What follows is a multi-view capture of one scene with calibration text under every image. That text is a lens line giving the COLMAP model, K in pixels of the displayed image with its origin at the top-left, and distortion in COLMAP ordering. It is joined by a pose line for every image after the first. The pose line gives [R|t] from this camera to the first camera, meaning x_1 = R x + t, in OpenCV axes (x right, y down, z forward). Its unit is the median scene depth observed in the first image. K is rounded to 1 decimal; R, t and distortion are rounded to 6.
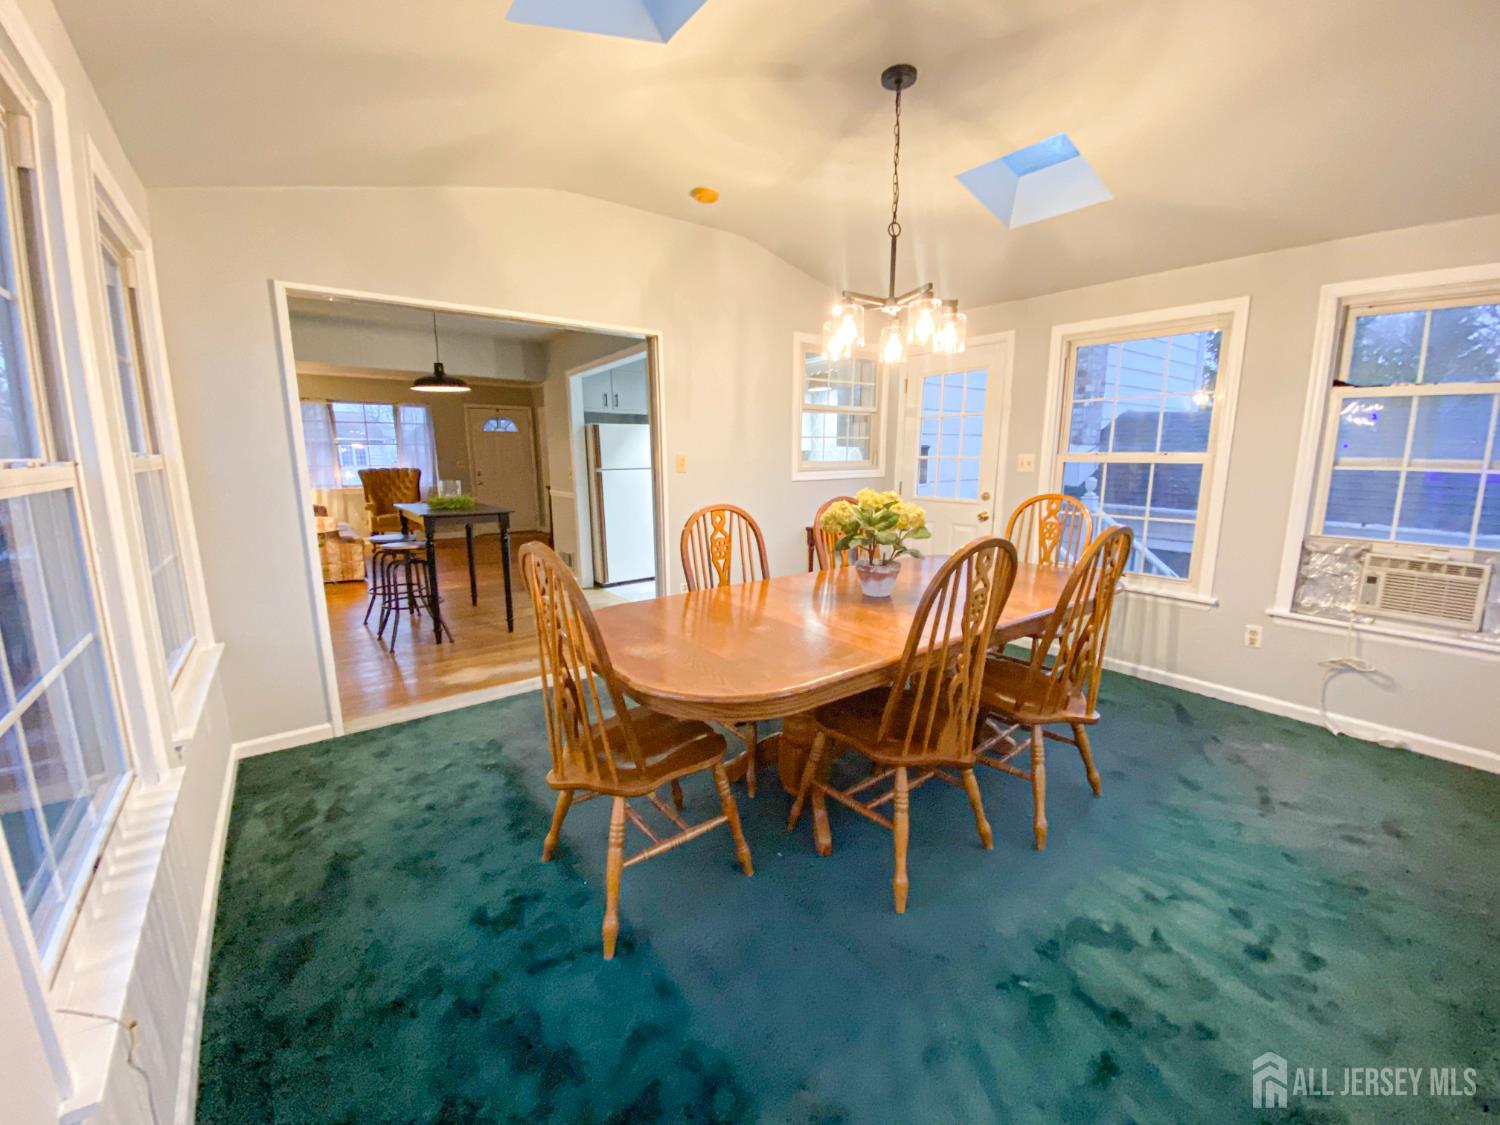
lens RADIAL K [[608.3, 0, 751.5], [0, 608.3, 553.4], [0, 0, 1]] dist [-0.009375, -0.004118]
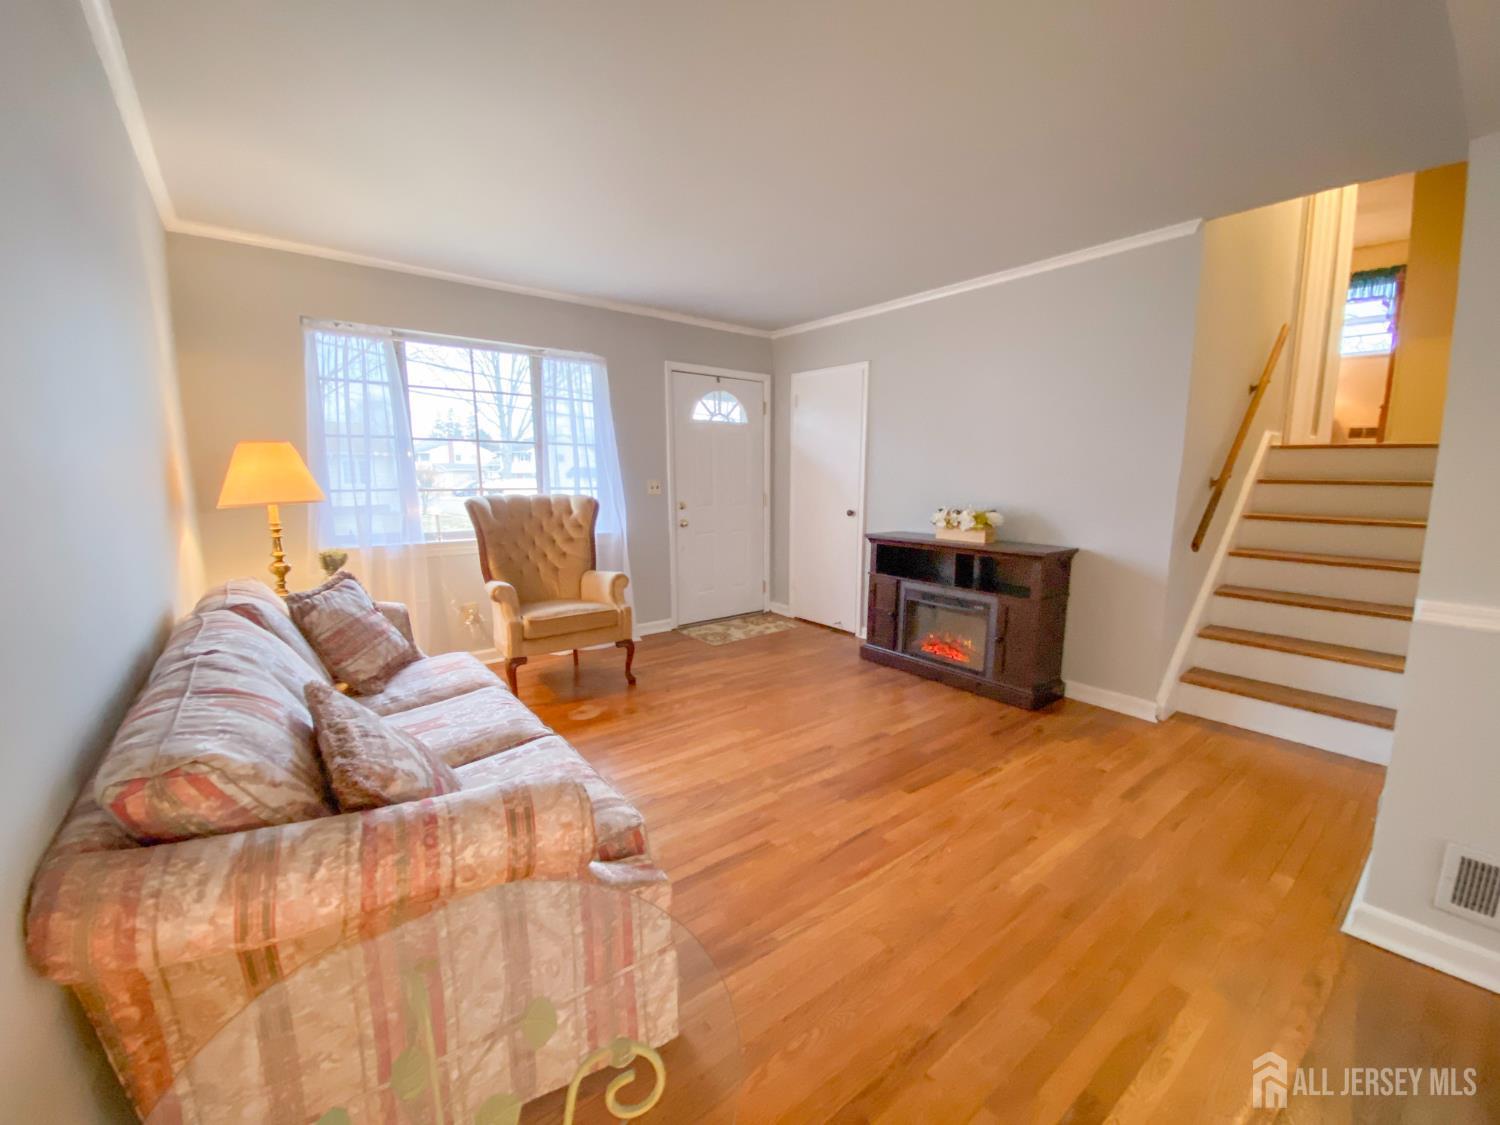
lens RADIAL K [[608.3, 0, 739.7], [0, 608.3, 560.9], [0, 0, 1]] dist [-0.009375, -0.004118]
pose [[0.999990, 0.002276, -0.003889, -0.453770], [-0.002378, 0.999646, -0.026492, -0.084364], [0.003827, 0.026501, 0.999641, 0.577825]]
